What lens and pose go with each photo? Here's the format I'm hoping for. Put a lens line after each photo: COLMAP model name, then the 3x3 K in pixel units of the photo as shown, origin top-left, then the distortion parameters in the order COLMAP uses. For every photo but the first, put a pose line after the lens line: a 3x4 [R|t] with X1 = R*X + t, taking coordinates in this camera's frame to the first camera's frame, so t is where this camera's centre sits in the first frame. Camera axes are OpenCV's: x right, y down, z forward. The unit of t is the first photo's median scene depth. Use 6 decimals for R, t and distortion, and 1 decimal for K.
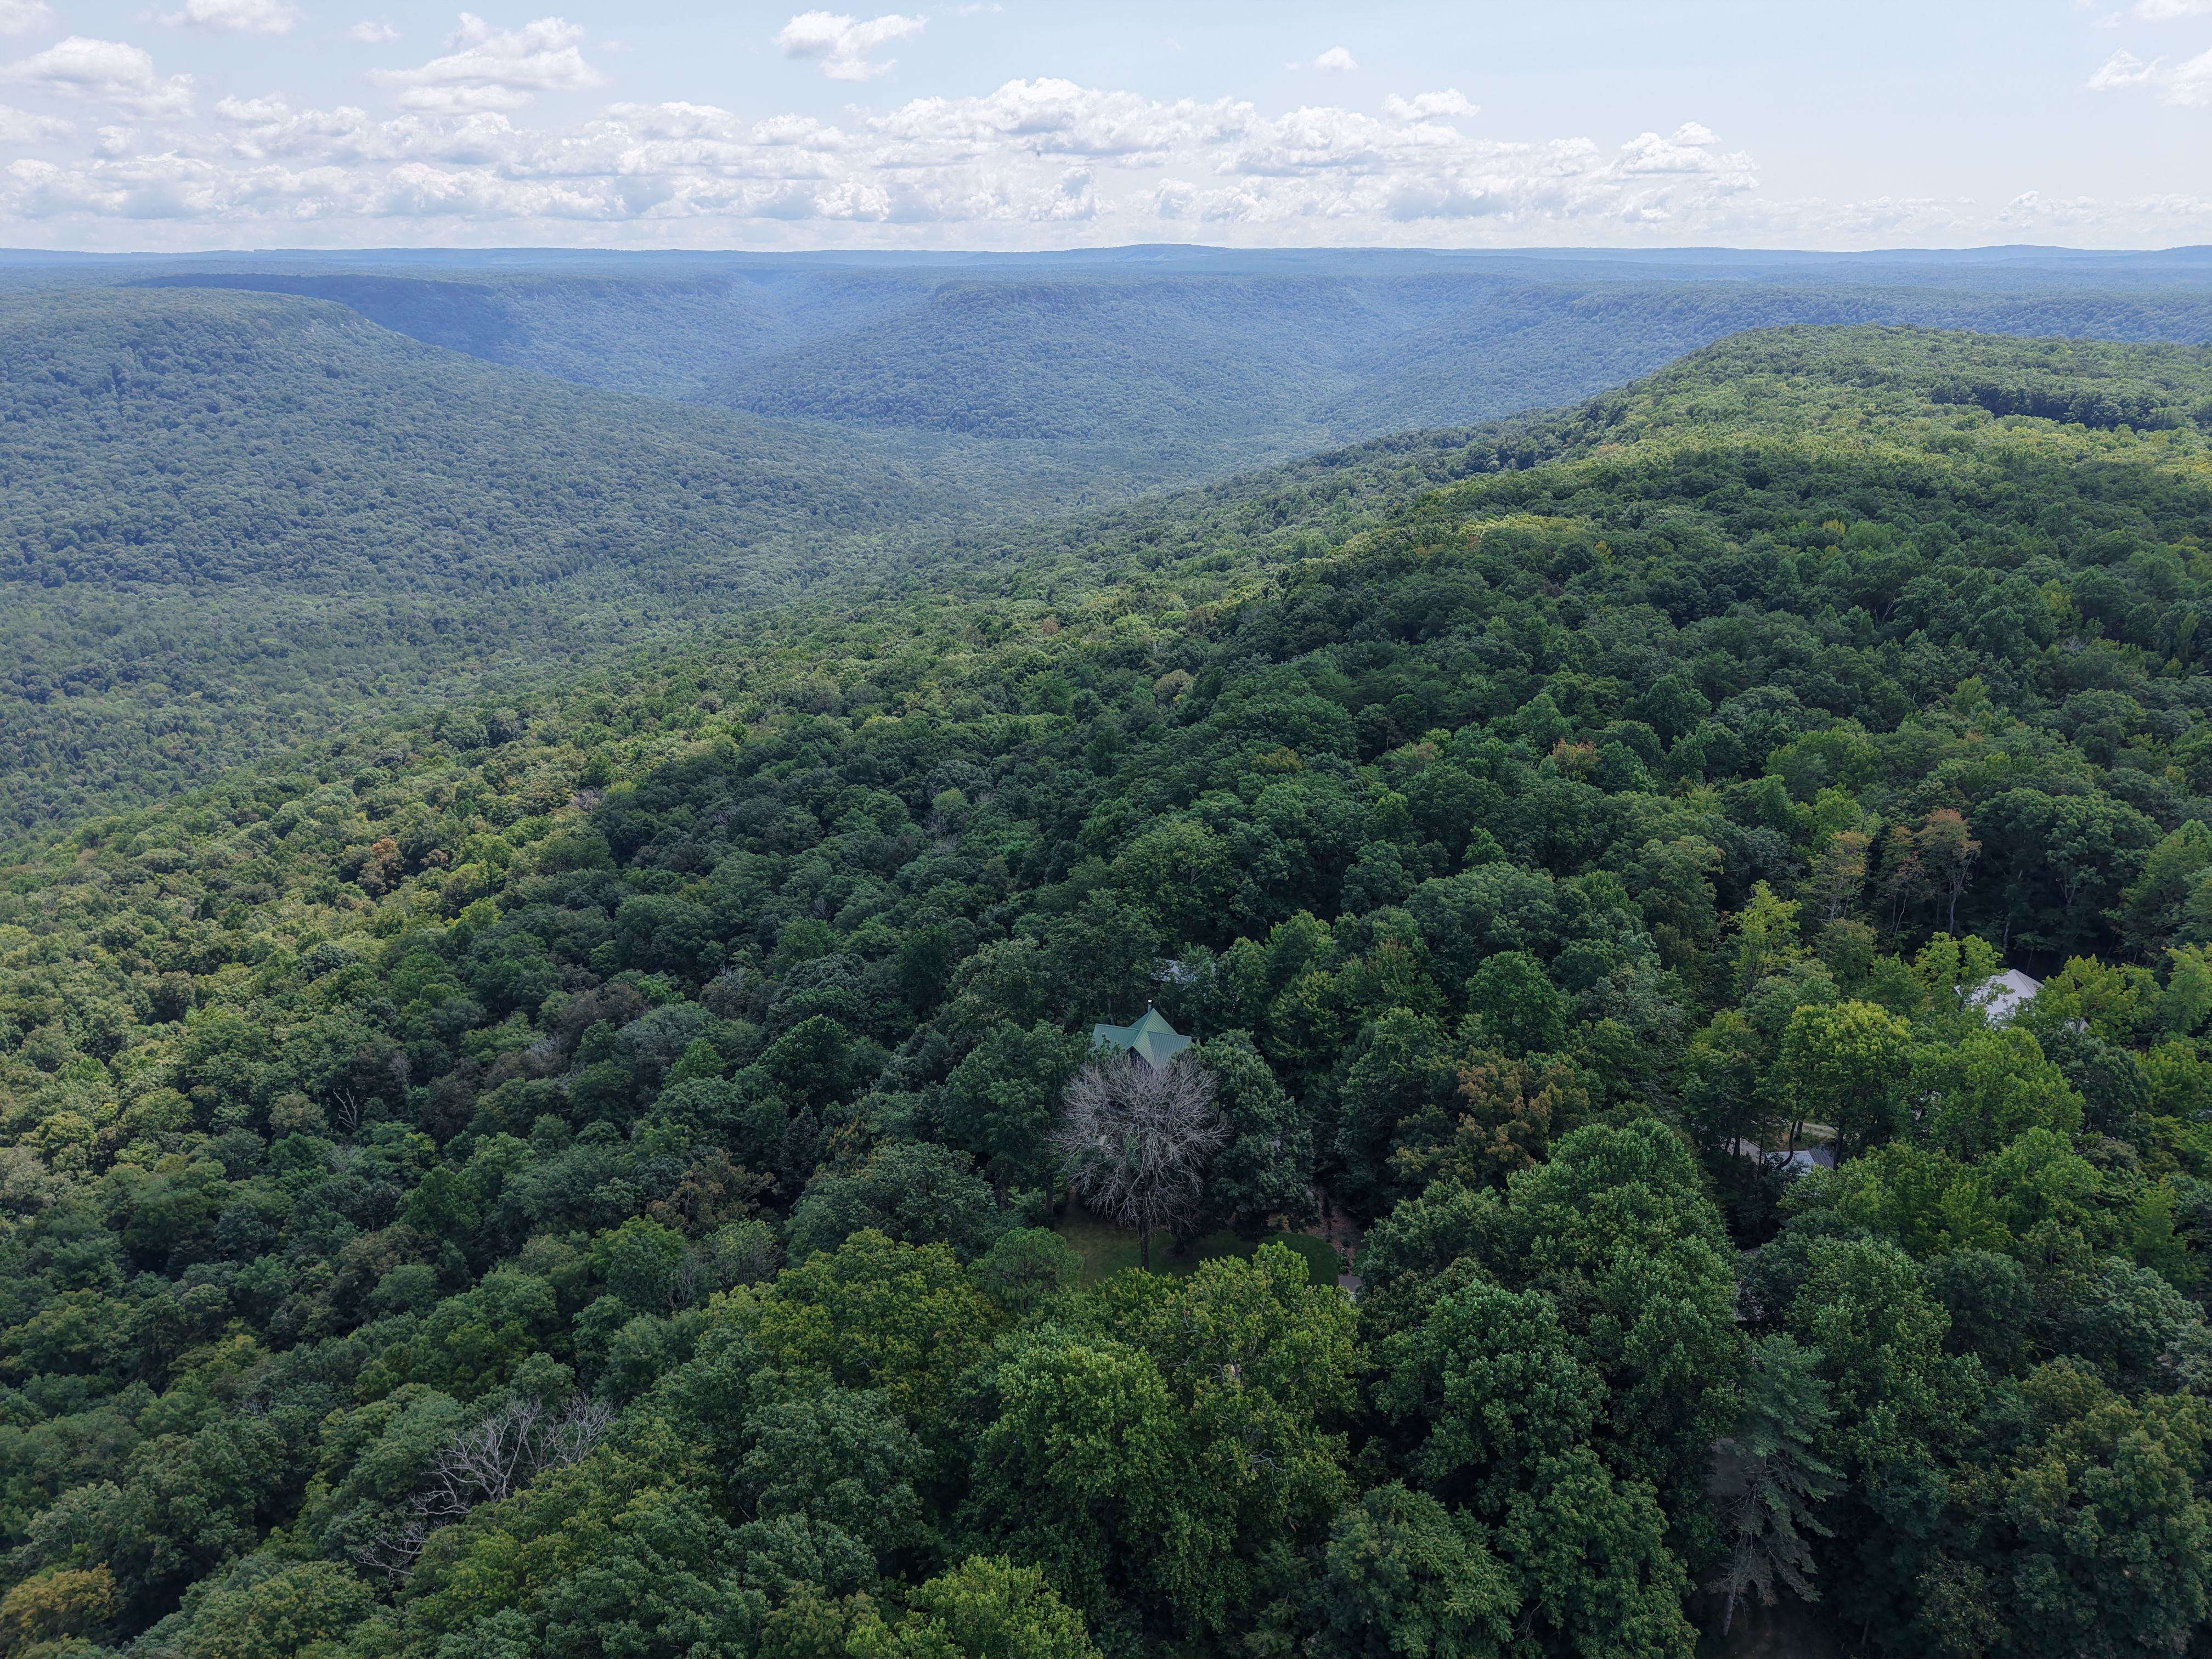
lens RADIAL K [[1504.1, 0, 1083.0], [0, 1504.1, 822.5], [0, 0, 1]] dist [0.024052, -0.023492]
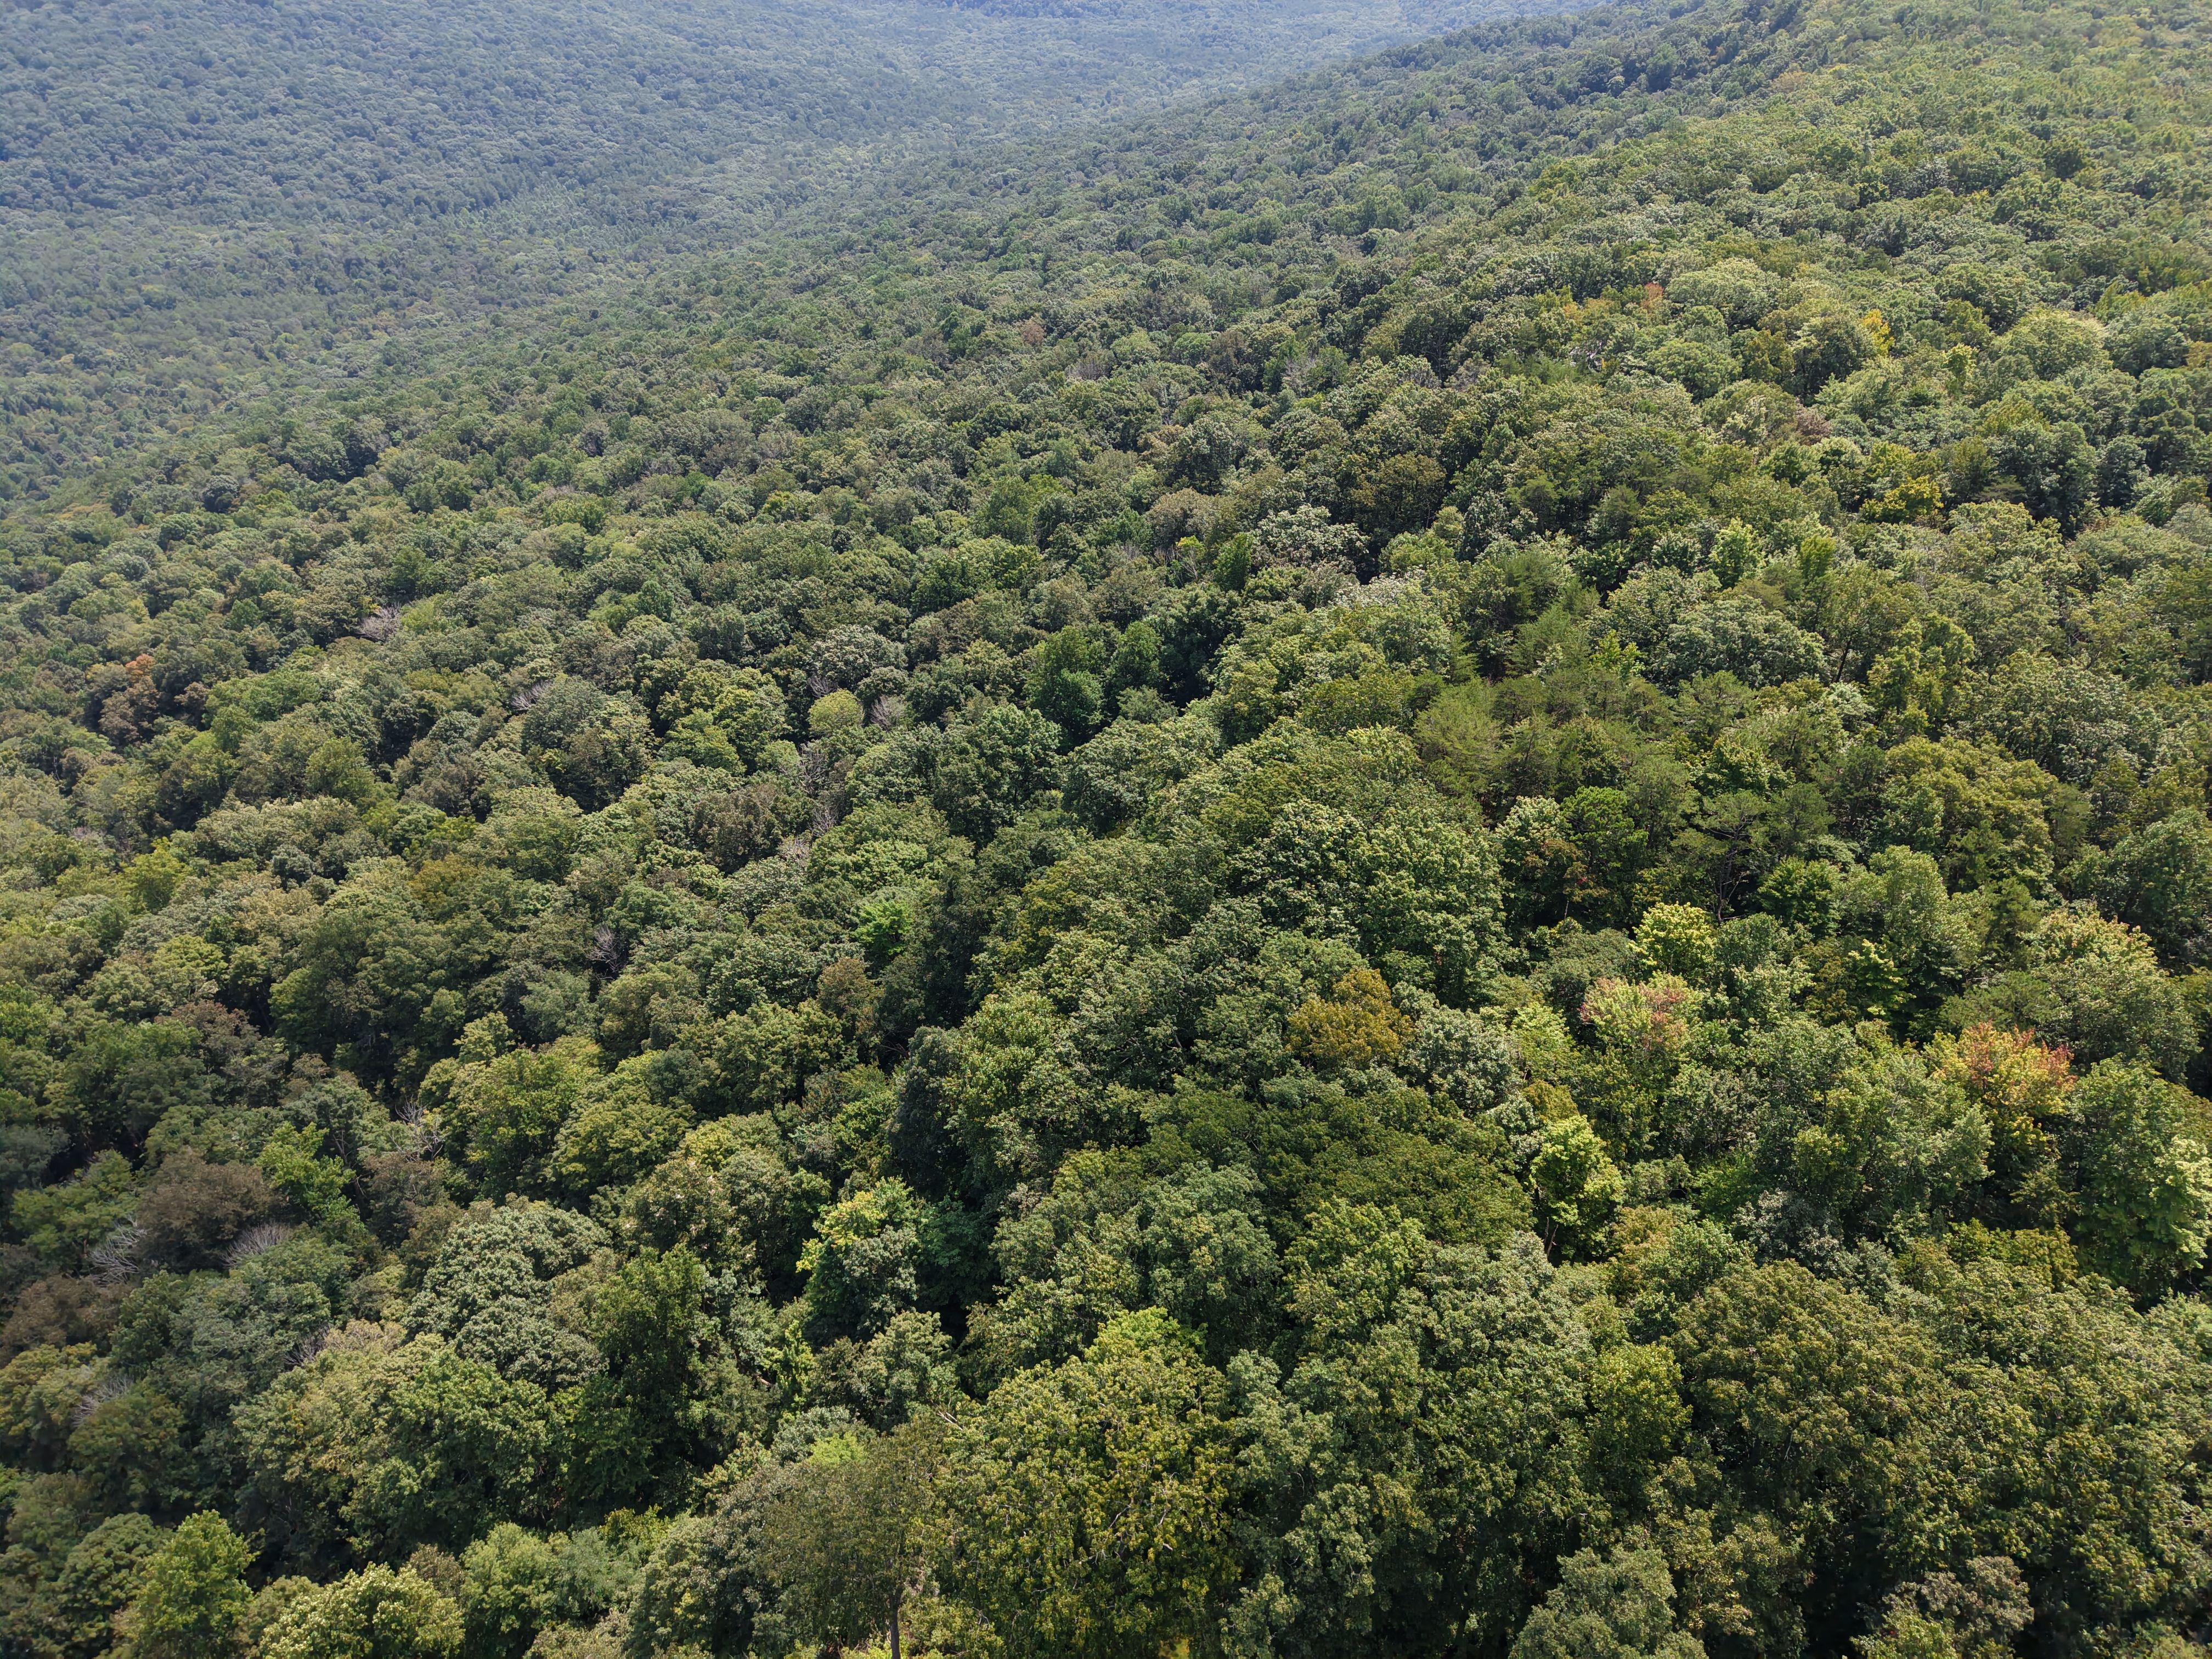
lens RADIAL K [[1501.2, 0, 1084.7], [0, 1501.2, 833.5], [0, 0, 1]] dist [0.005361, -0.001246]
pose [[0.999767, 0.013146, -0.017096, 0.008947], [-0.008428, 0.967851, 0.251382, -0.034086], [0.019851, -0.251179, 0.967737, 0.089889]]
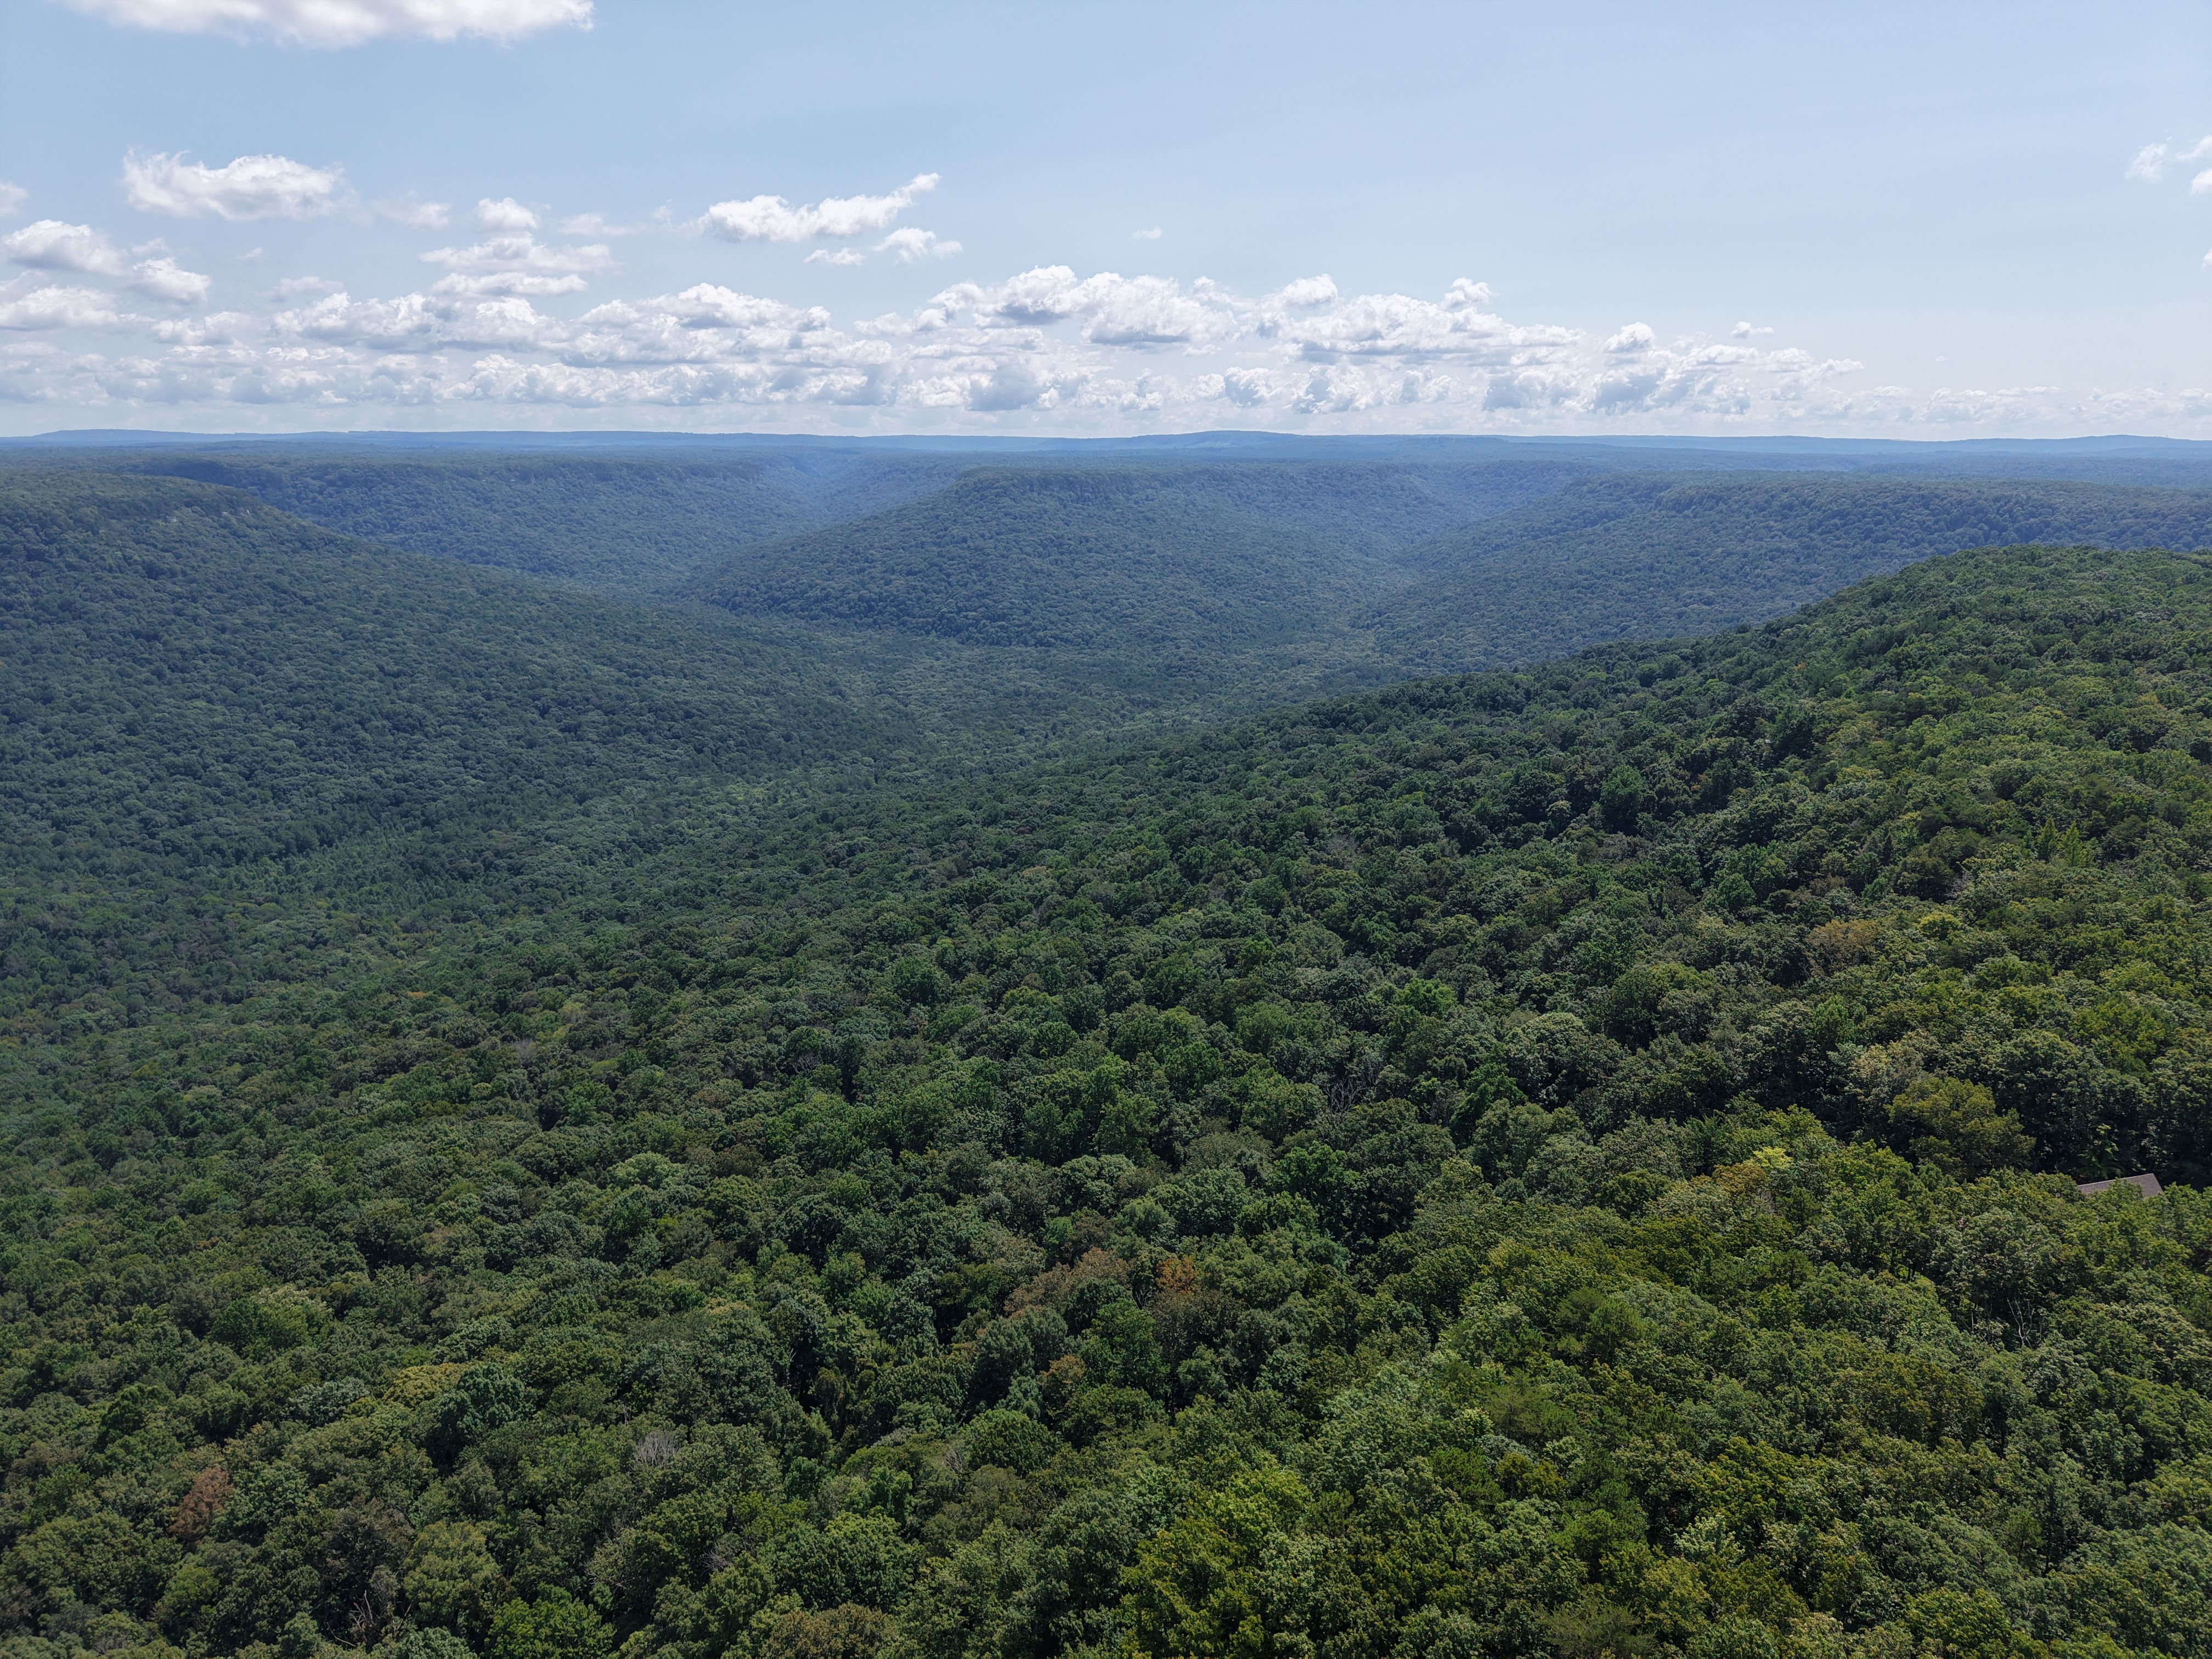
lens RADIAL K [[1478.2, 0, 1102.3], [0, 1478.2, 827.1], [0, 0, 1]] dist [0.020320, -0.018781]
pose [[0.998829, 0.016397, -0.045521, 0.084231], [-0.021096, 0.994276, -0.104743, -0.109401], [0.043543, 0.105580, 0.993457, 0.297057]]
